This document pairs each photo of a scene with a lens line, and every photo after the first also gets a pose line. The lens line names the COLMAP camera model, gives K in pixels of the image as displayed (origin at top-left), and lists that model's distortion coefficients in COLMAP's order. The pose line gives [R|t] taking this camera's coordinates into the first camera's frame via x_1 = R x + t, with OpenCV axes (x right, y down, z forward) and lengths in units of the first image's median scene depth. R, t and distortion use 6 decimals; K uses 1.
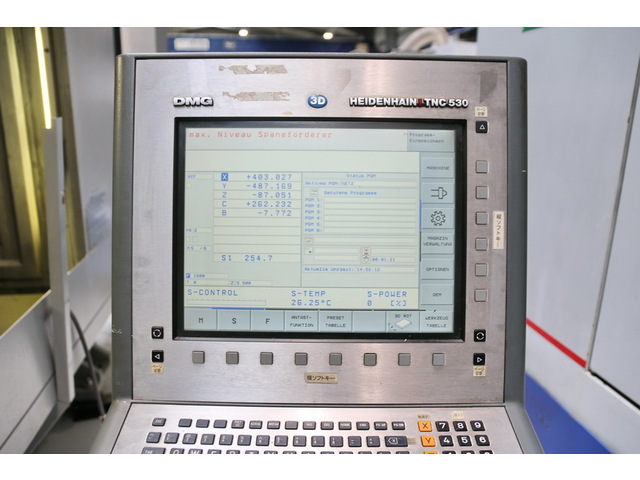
lens RADIAL K [[499.6, 0, 320.0], [0, 499.6, 240.0], [0, 0, 1]] dist [-0.113147, 0.060834]
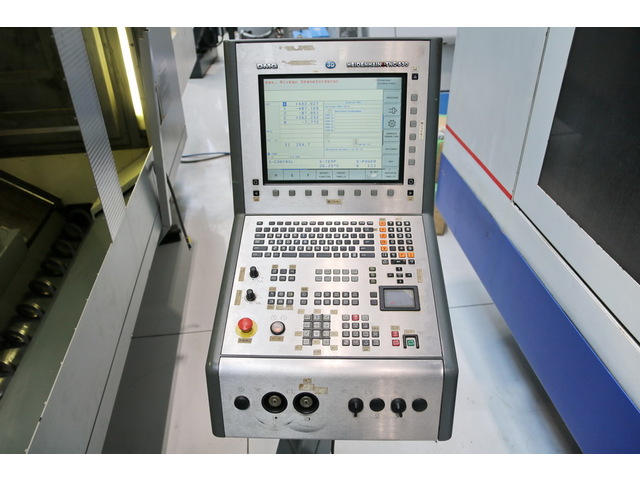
lens RADIAL K [[508.9, 0, 323.3], [0, 508.9, 239.8], [0, 0, 1]] dist [-0.088334, 0.008790]
pose [[0.999136, -0.007331, -0.040913, 0.042053], [0.019965, 0.947981, 0.317701, -0.254914], [0.036455, -0.318243, 0.947308, -1.096323]]
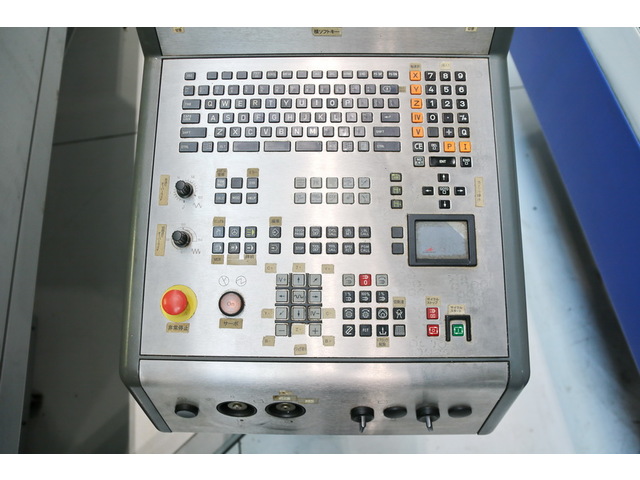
lens RADIAL K [[499.6, 0, 320.0], [0, 499.6, 240.0], [0, 0, 1]] dist [-0.113147, 0.060834]
pose [[0.999604, -0.002600, -0.028035, 0.016525], [0.022979, 0.650712, 0.758977, -0.251248], [0.016269, -0.759320, 0.650514, -0.068869]]
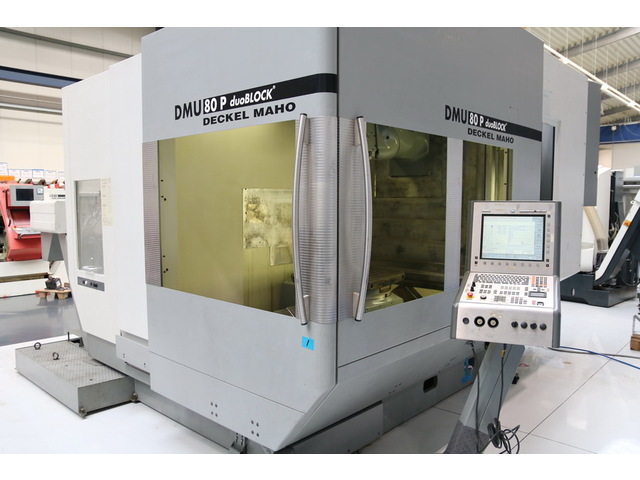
lens RADIAL K [[508.9, 0, 323.3], [0, 508.9, 239.8], [0, 0, 1]] dist [-0.088334, 0.008790]
pose [[0.915958, 0.018560, -0.400844, 0.270689], [-0.094087, 0.981016, -0.169574, 0.984531], [0.390087, 0.193037, 0.900316, -4.014430]]
